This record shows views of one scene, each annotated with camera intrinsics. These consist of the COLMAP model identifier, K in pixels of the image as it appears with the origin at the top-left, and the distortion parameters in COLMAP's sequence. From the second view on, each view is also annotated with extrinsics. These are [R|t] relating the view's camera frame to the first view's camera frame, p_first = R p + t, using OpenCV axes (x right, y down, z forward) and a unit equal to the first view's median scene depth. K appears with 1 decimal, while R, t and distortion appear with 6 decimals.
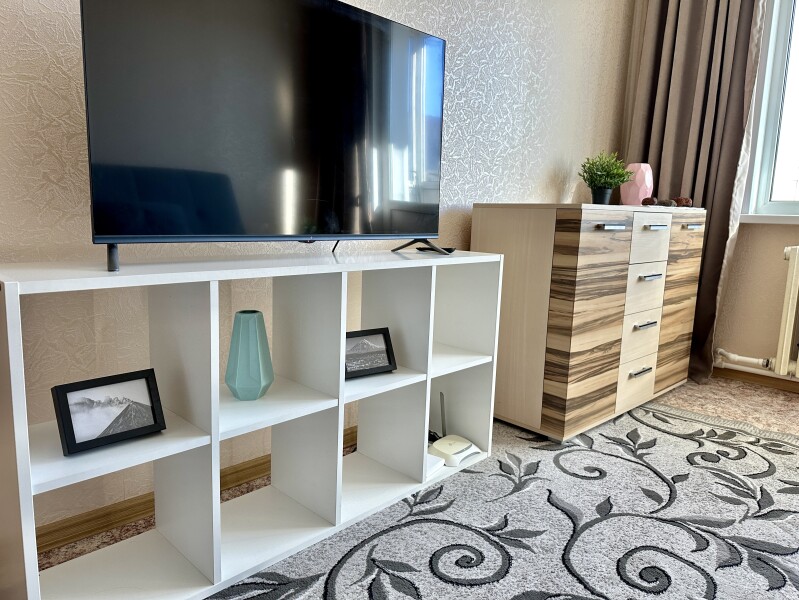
lens RADIAL K [[556.8, 0, 399.5], [0, 556.8, 300.0], [0, 0, 1]] dist [0.088845, -0.116092]
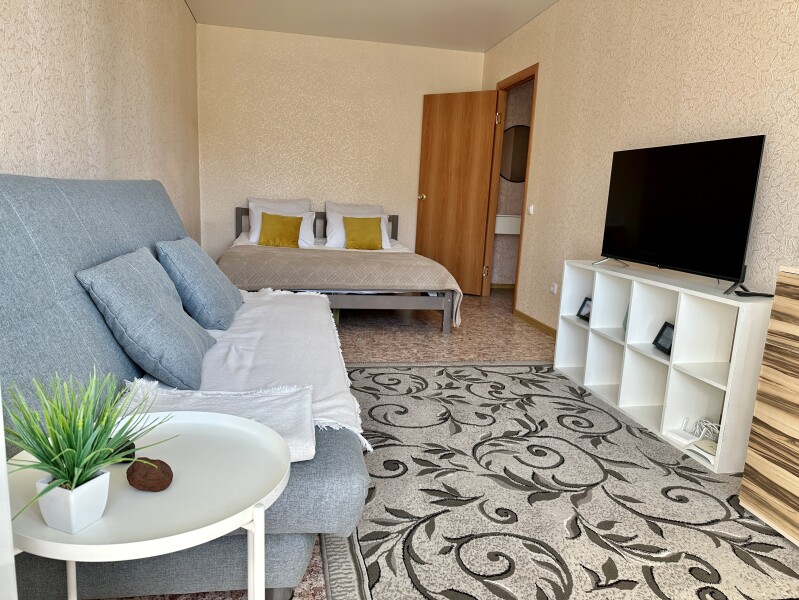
lens RADIAL K [[564.0, 0, 399.5], [0, 564.0, 300.0], [0, 0, 1]] dist [0.181833, -0.378272]
pose [[-0.550364, 0.093940, -0.829623, 1.406002], [-0.189247, 0.953753, 0.233540, -0.206630], [0.813194, 0.285536, -0.507134, 0.925054]]
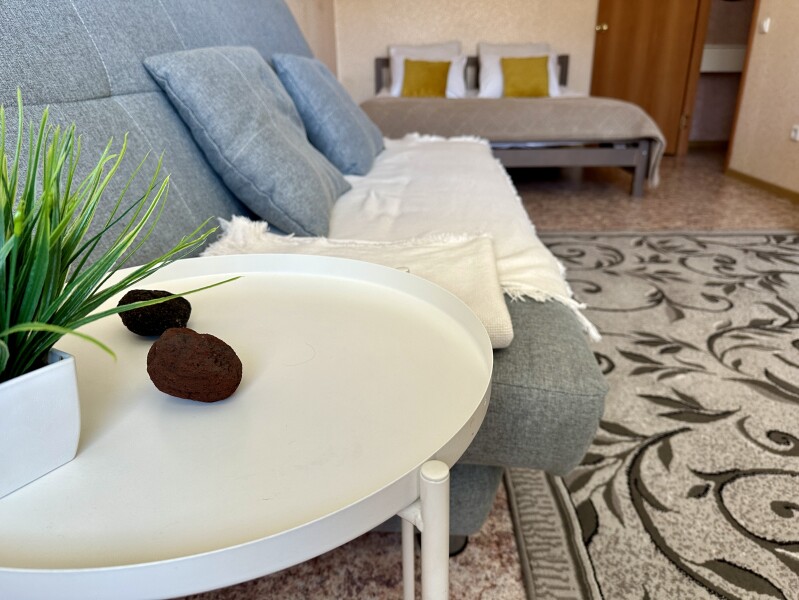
lens RADIAL K [[582.0, 0, 399.5], [0, 582.0, 300.0], [0, 0, 1]] dist [0.036213, -0.079144]
pose [[-0.733299, 0.235294, -0.637895, 1.216820], [-0.110022, 0.884779, 0.452836, -0.049599], [0.670946, 0.402247, -0.622920, 0.737649]]
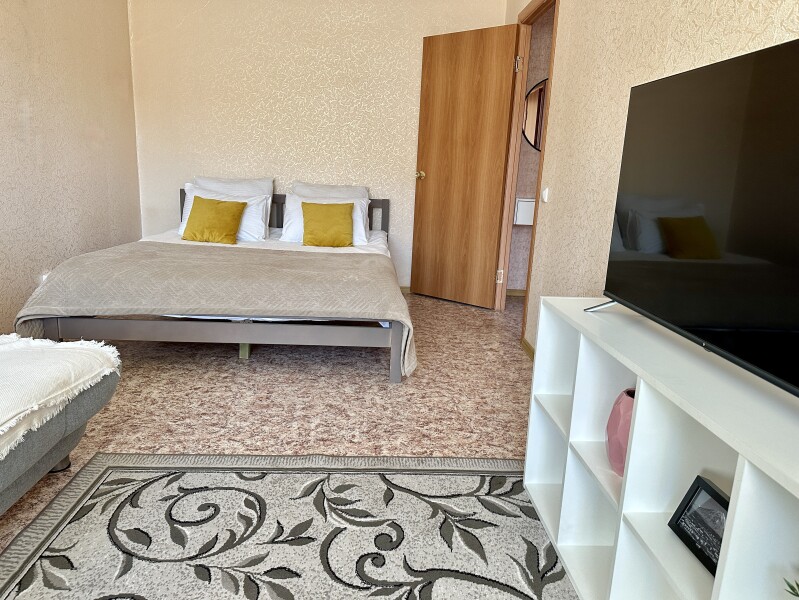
lens RADIAL K [[558.0, 0, 399.5], [0, 558.0, 300.0], [0, 0, 1]] dist [0.115109, -0.181448]
pose [[-0.671665, 0.110662, -0.732543, 0.527120], [-0.174373, 0.937389, 0.301489, -0.243296], [0.720041, 0.330236, -0.610315, 0.817874]]
